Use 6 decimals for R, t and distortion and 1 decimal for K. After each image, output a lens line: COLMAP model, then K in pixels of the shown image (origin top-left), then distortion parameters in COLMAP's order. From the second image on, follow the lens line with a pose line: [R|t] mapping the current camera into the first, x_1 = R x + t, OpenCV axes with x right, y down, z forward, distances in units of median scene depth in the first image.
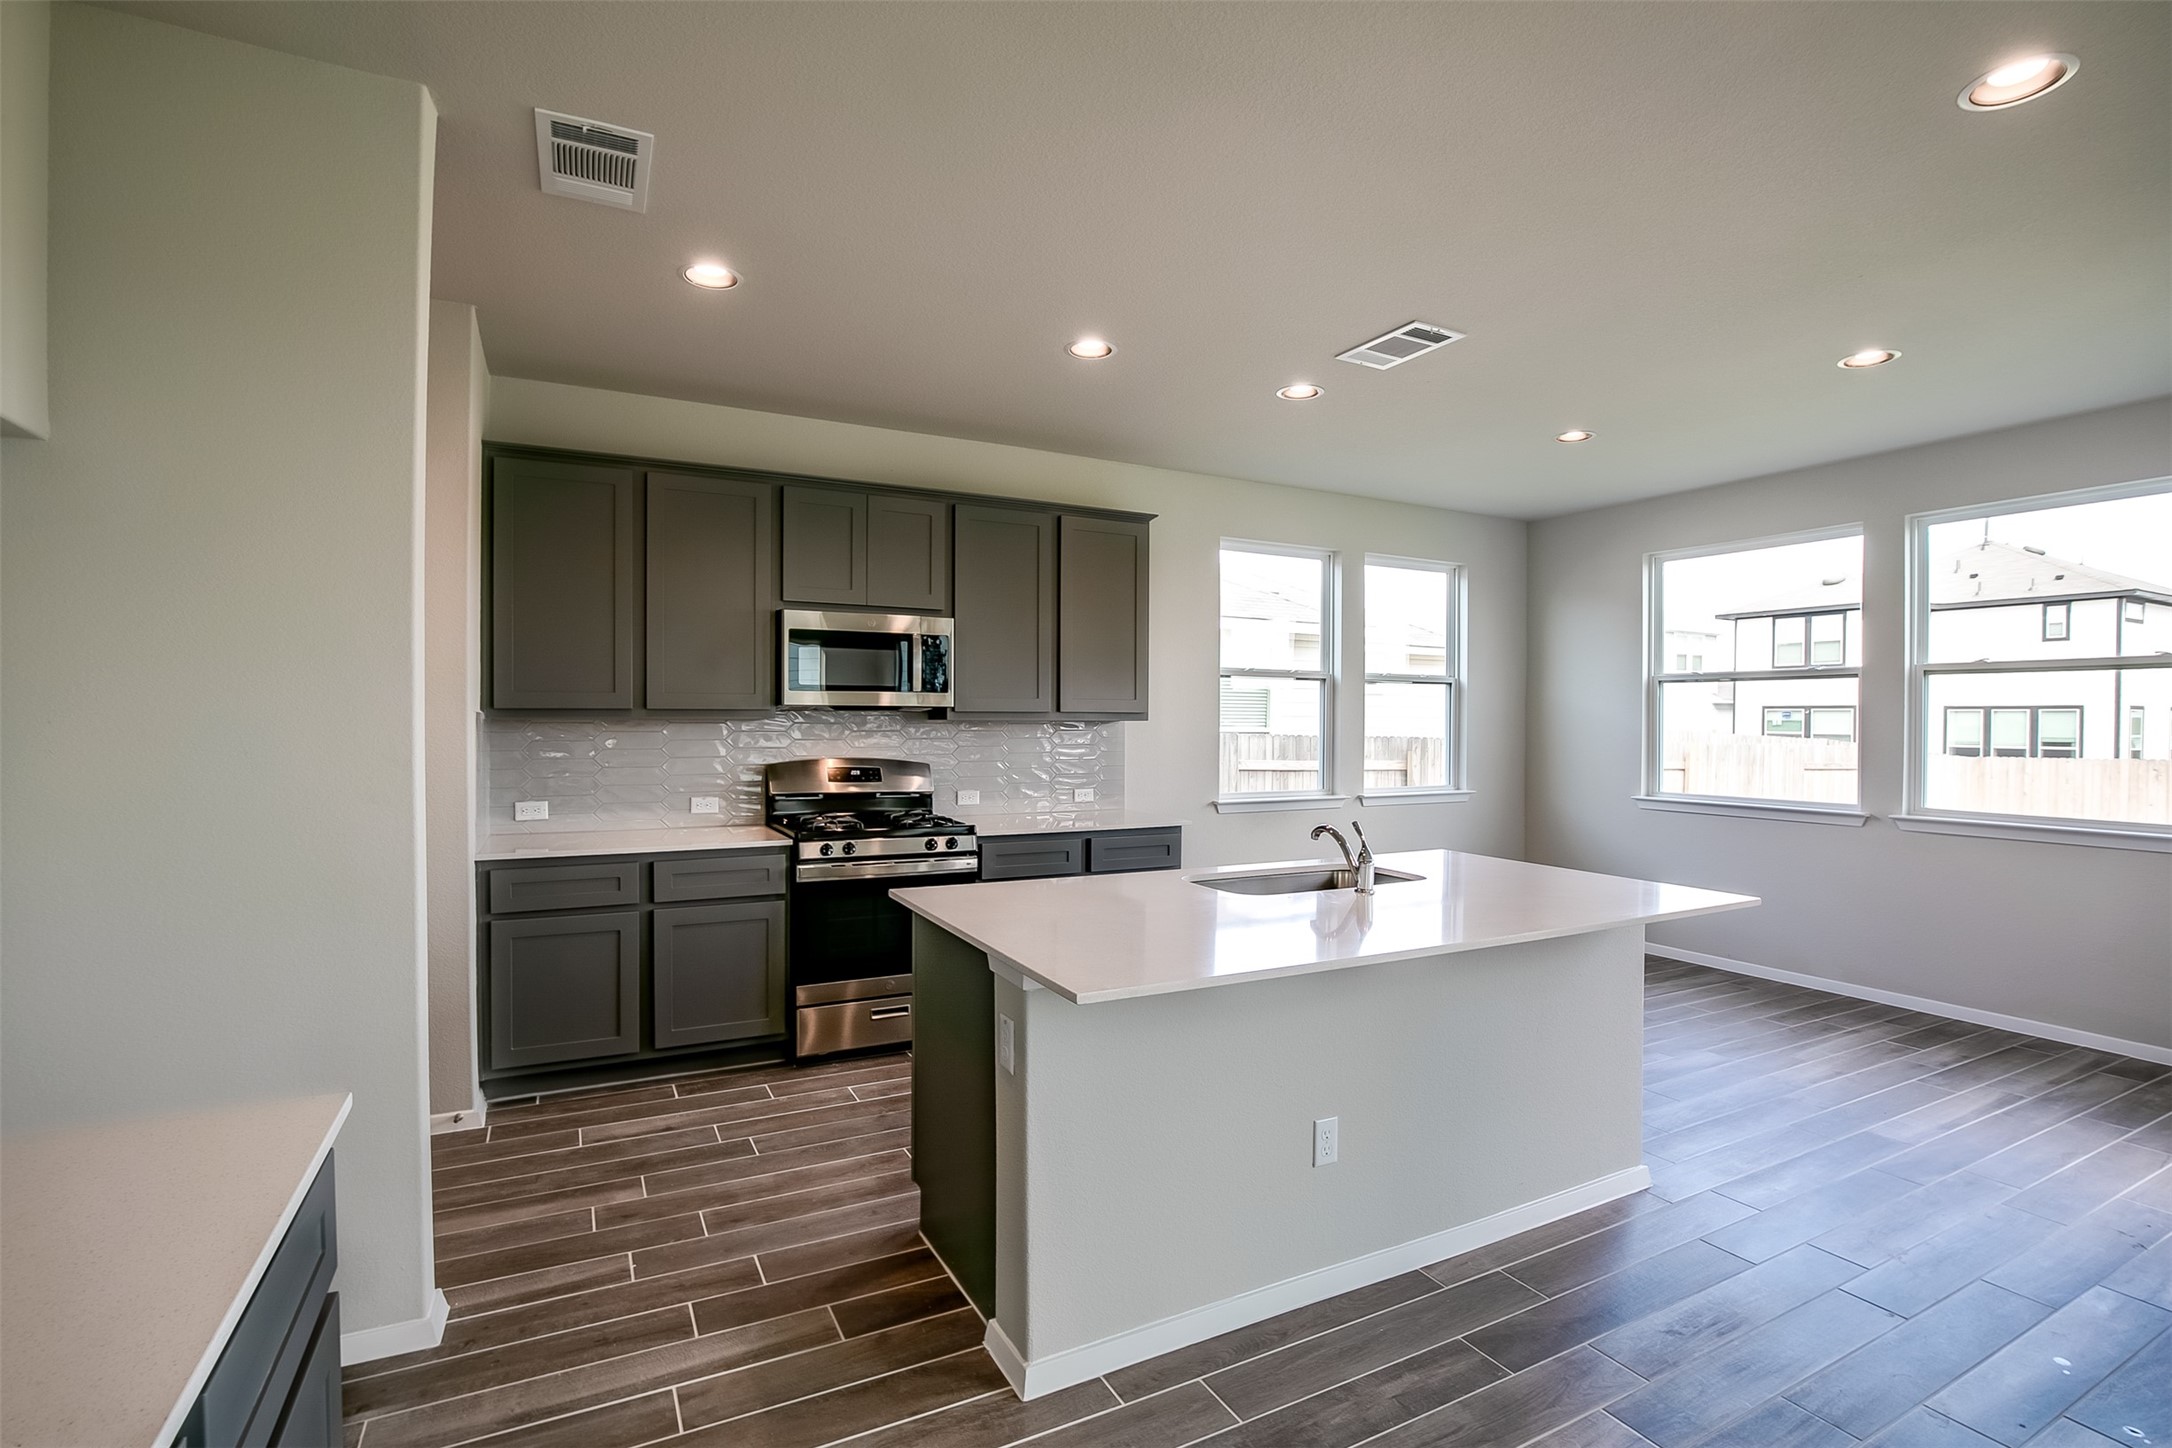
lens RADIAL K [[998.9, 0, 1103.2], [0, 998.9, 738.5], [0, 0, 1]] dist [-0.031736, 0.004489]
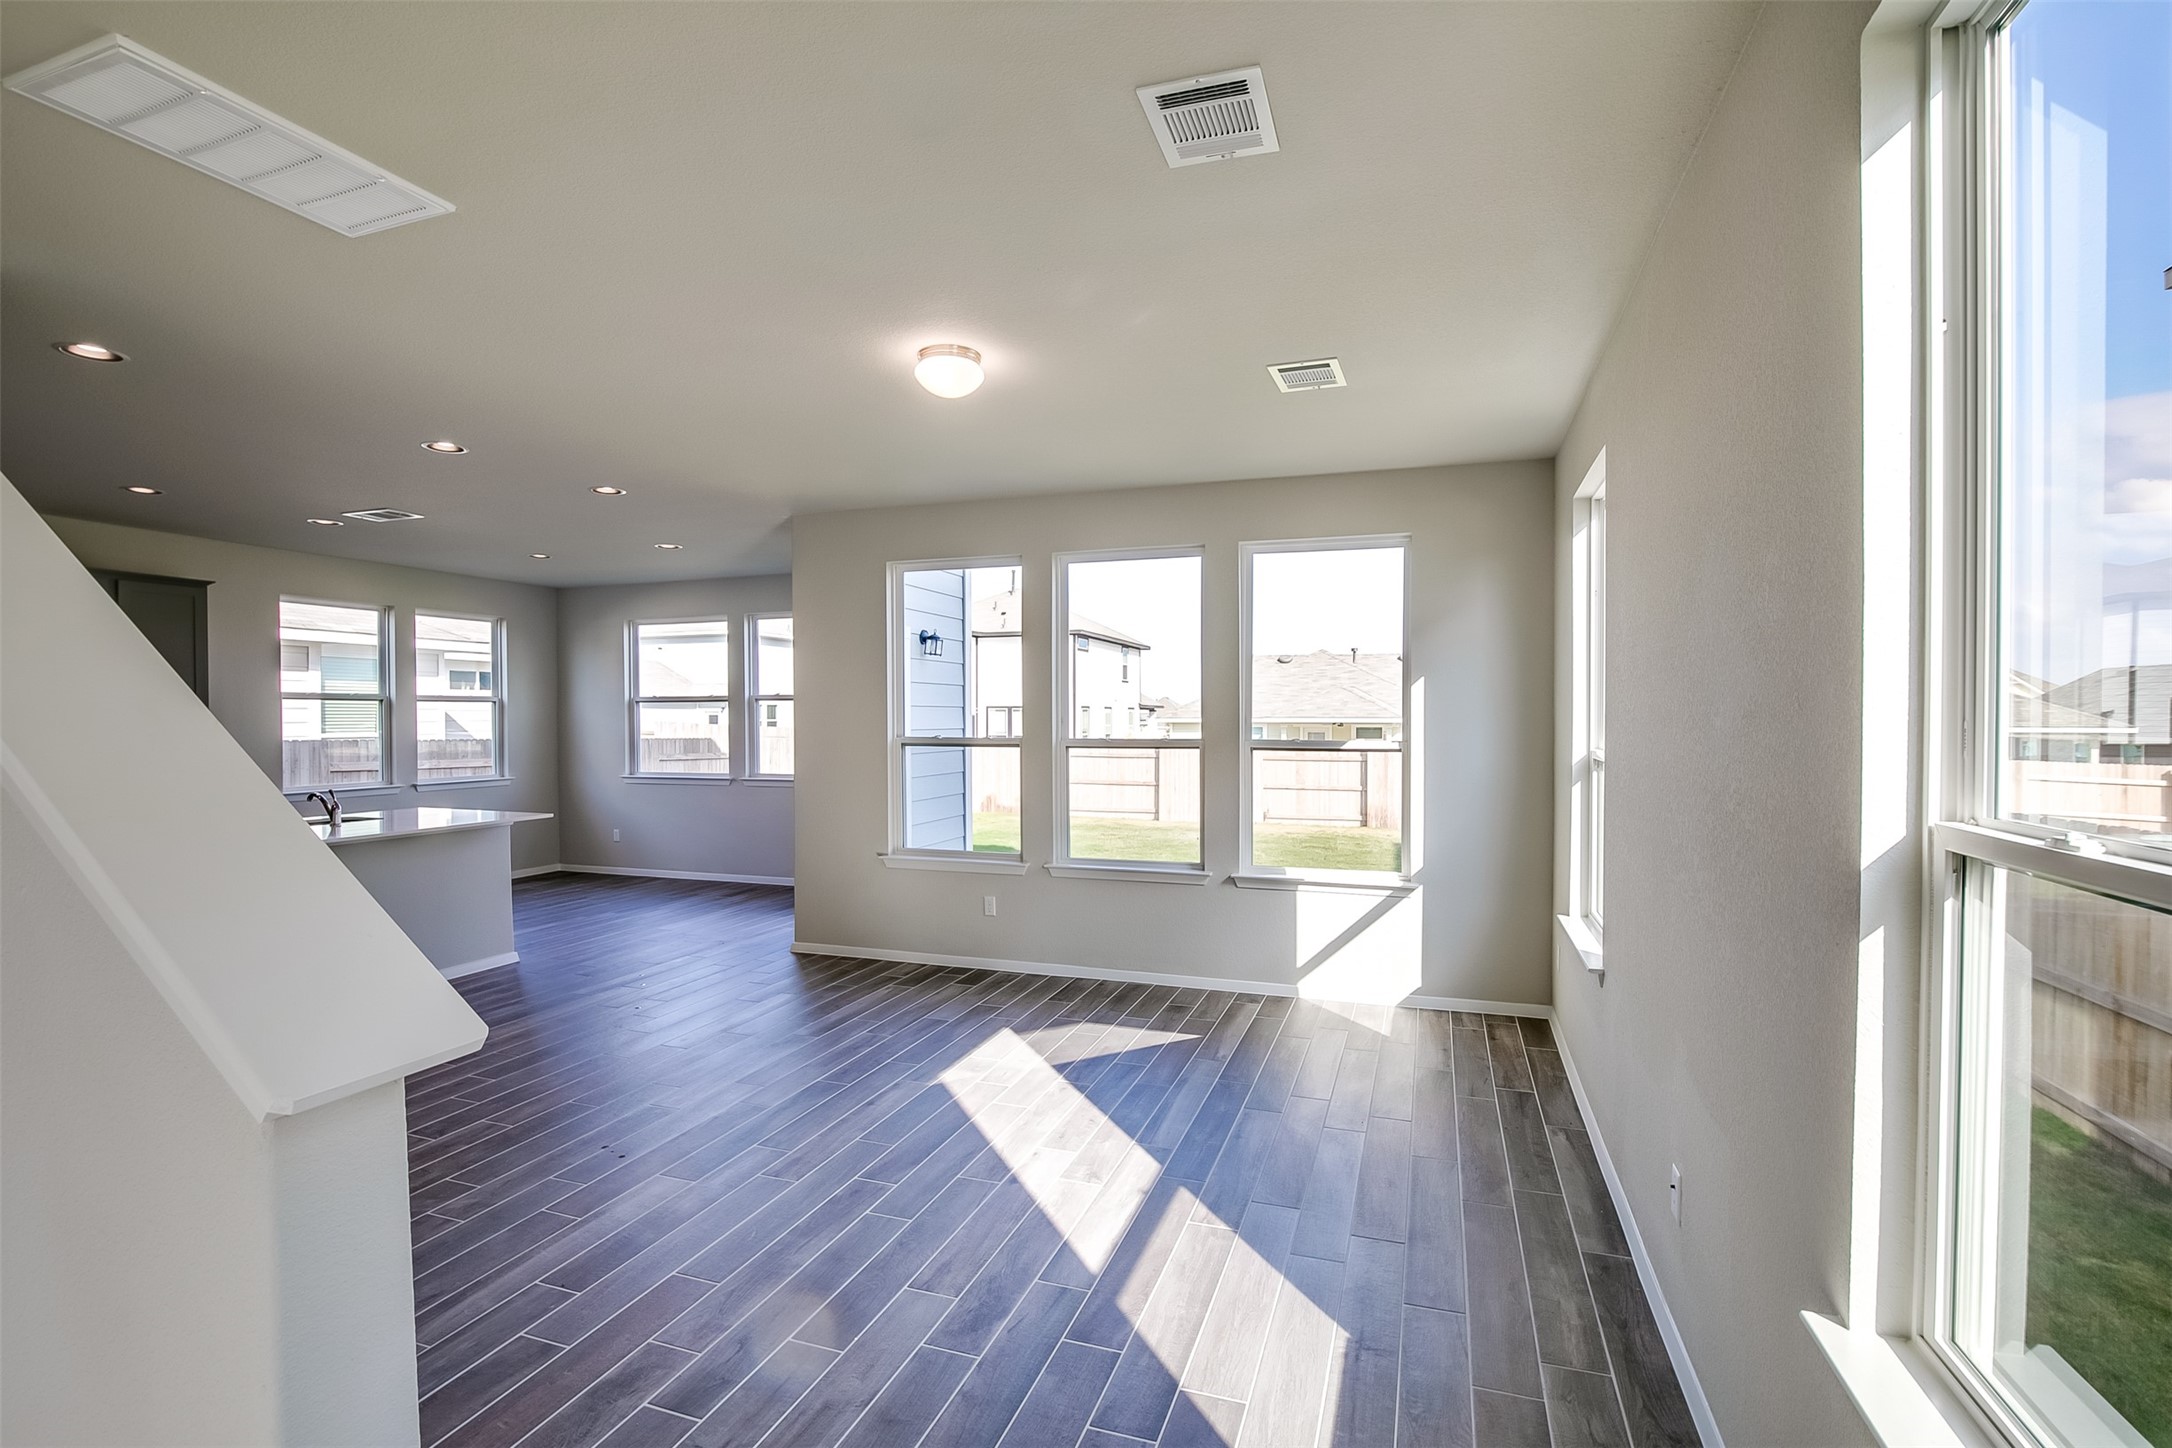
lens RADIAL K [[998.9, 0, 1068.8], [0, 998.9, 728.7], [0, 0, 1]] dist [-0.031736, 0.004489]
pose [[0.742324, -0.016446, 0.669839, 0.027365], [0.020145, 0.999795, 0.002222, -0.005808], [-0.669738, 0.011844, 0.742503, -0.861364]]
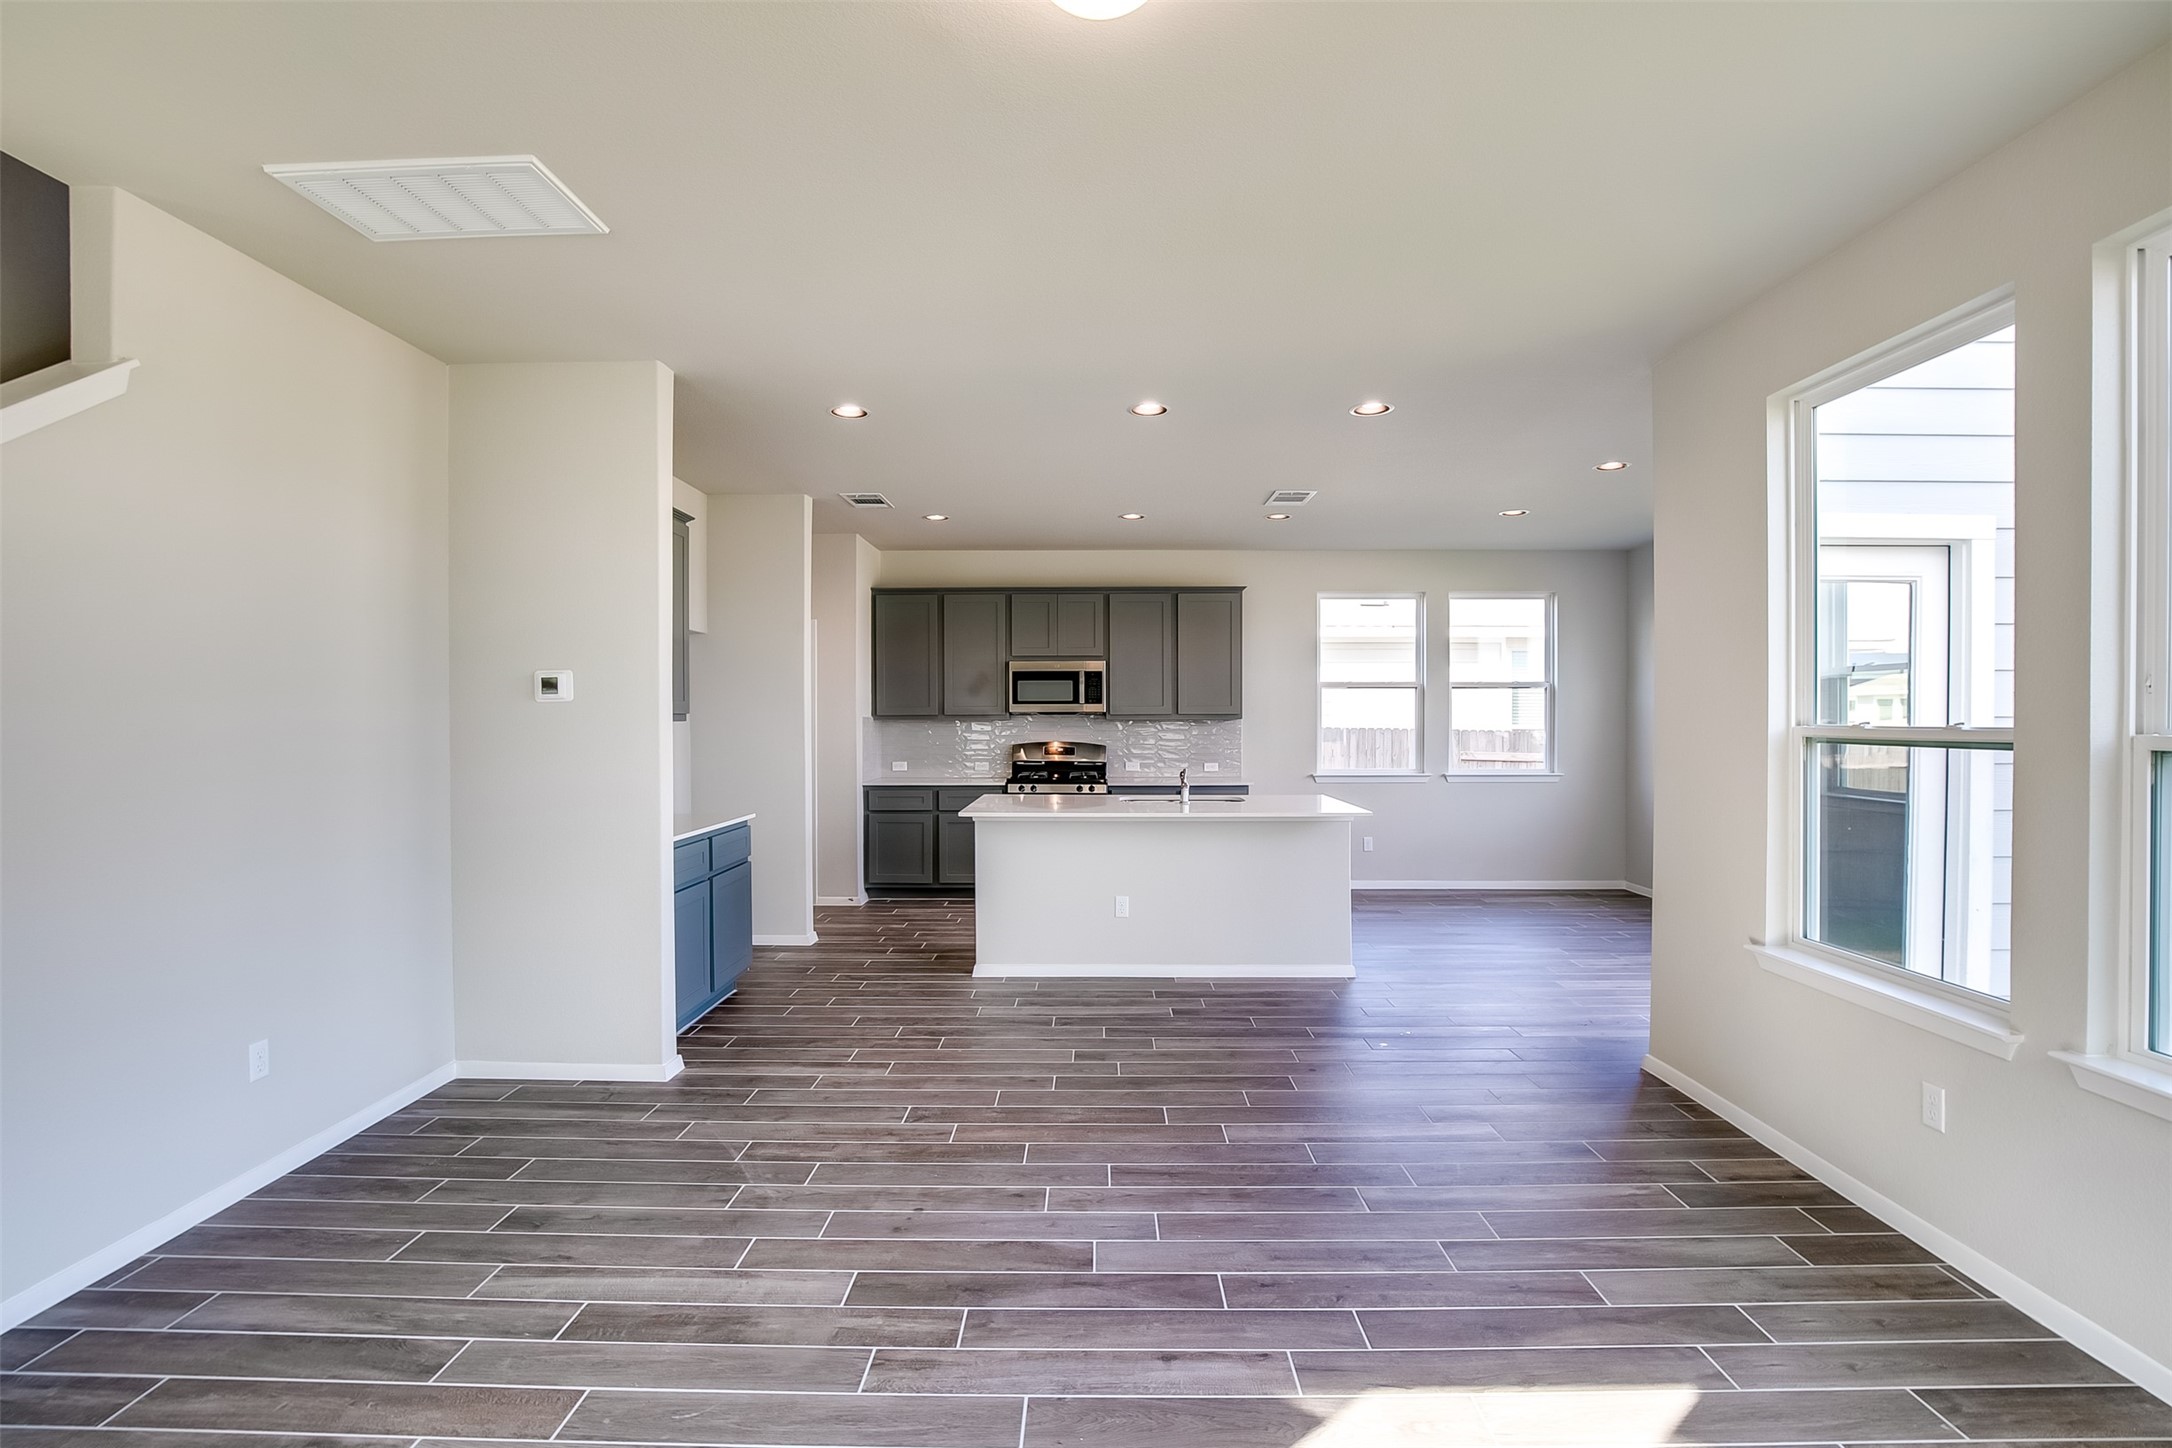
lens RADIAL K [[998.9, 0, 1091.4], [0, 998.9, 732.4], [0, 0, 1]] dist [-0.031736, 0.004489]
pose [[0.879538, -0.000192, -0.475829, 0.670283], [-0.002568, 0.999983, -0.005150, 0.013682], [0.475822, 0.005751, 0.879523, -0.547505]]
